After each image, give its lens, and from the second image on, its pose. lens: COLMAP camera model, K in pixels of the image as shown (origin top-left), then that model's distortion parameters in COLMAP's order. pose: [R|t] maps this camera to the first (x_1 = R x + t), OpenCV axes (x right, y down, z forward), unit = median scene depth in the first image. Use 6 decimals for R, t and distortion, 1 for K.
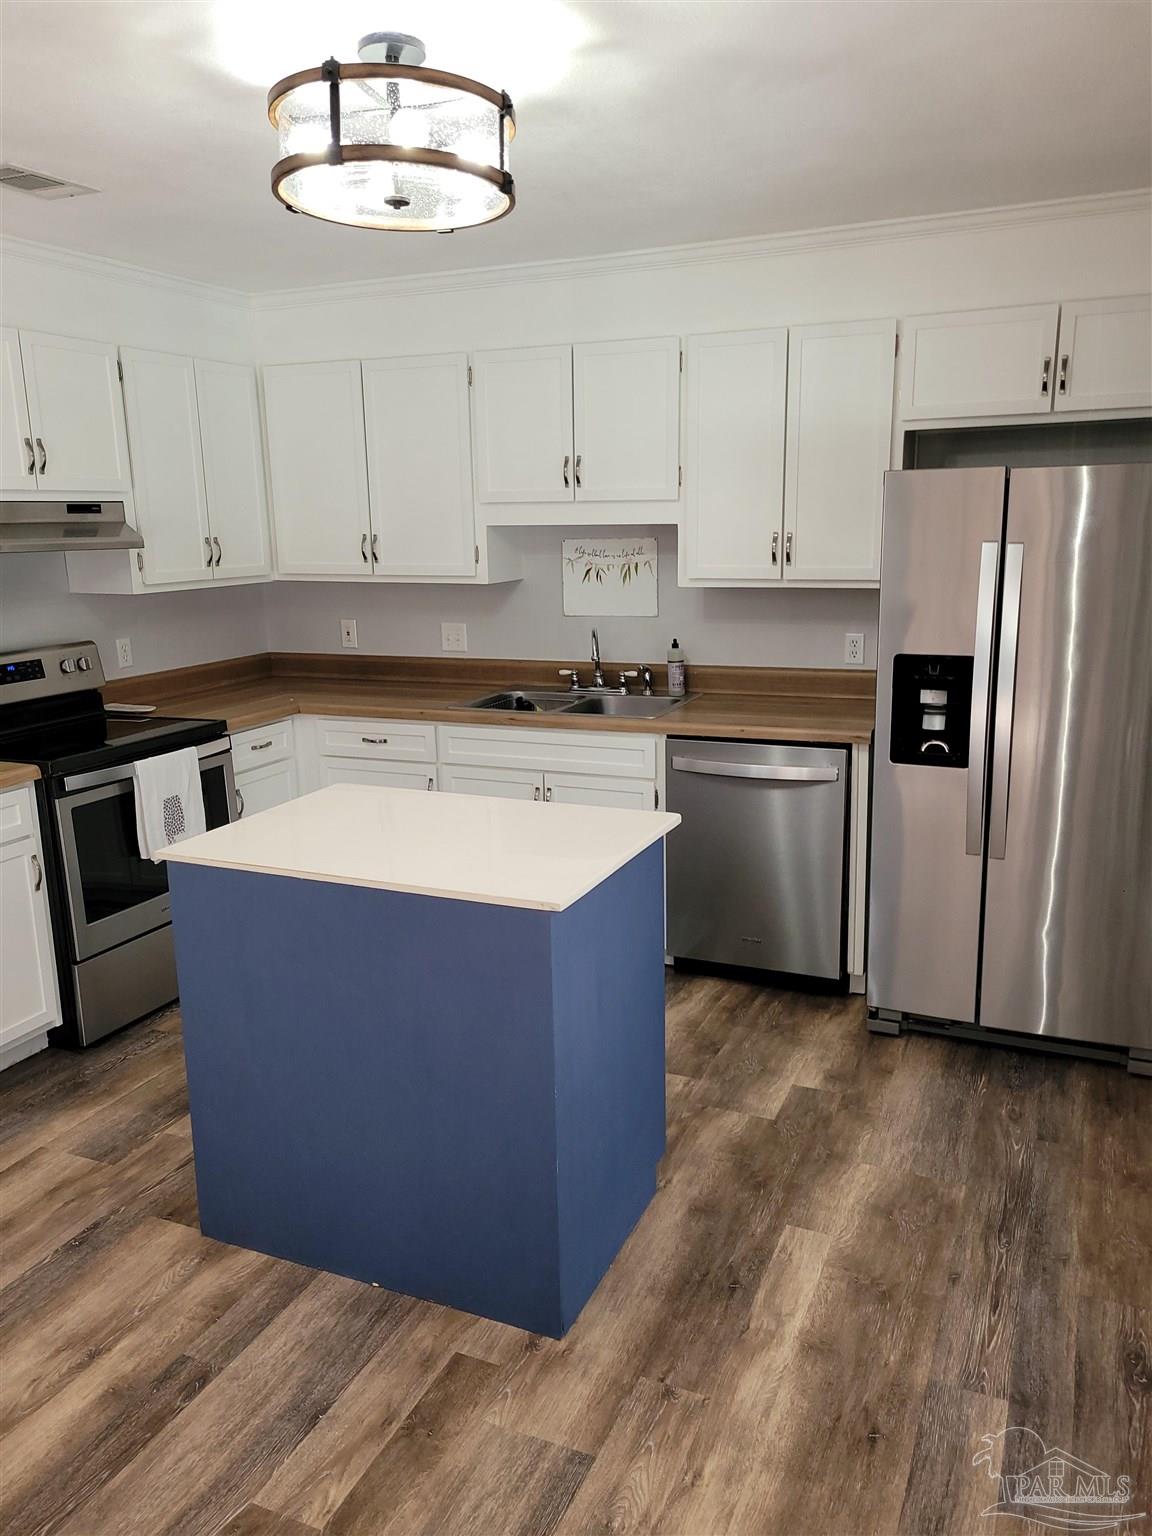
lens RADIAL K [[1145.5, 0, 589.1], [0, 1145.5, 766.9], [0, 0, 1]] dist [0.063384, -0.047462]
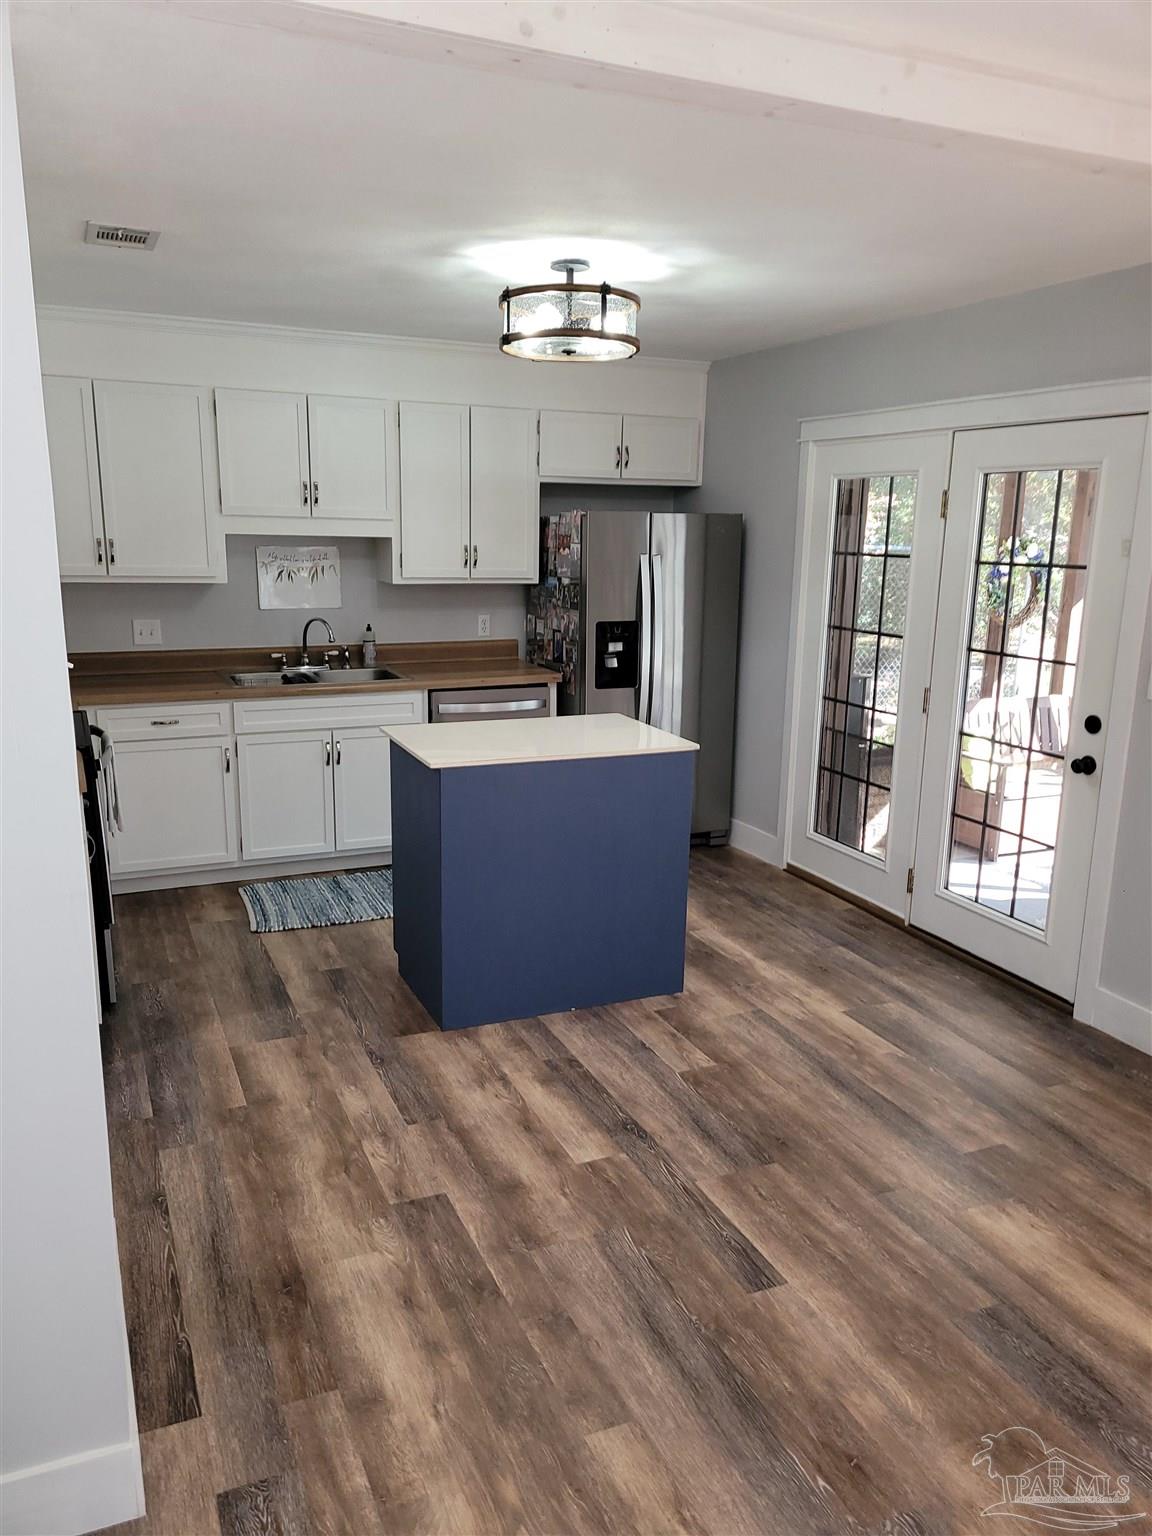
lens RADIAL K [[1132.4, 0, 578.3], [0, 1132.4, 793.0], [0, 0, 1]] dist [0.055055, 0.006123]
pose [[0.678081, -0.142447, 0.721051, -0.960487], [0.130366, 0.988794, 0.072744, 0.022448], [-0.723333, 0.044674, 0.689052, -0.089478]]
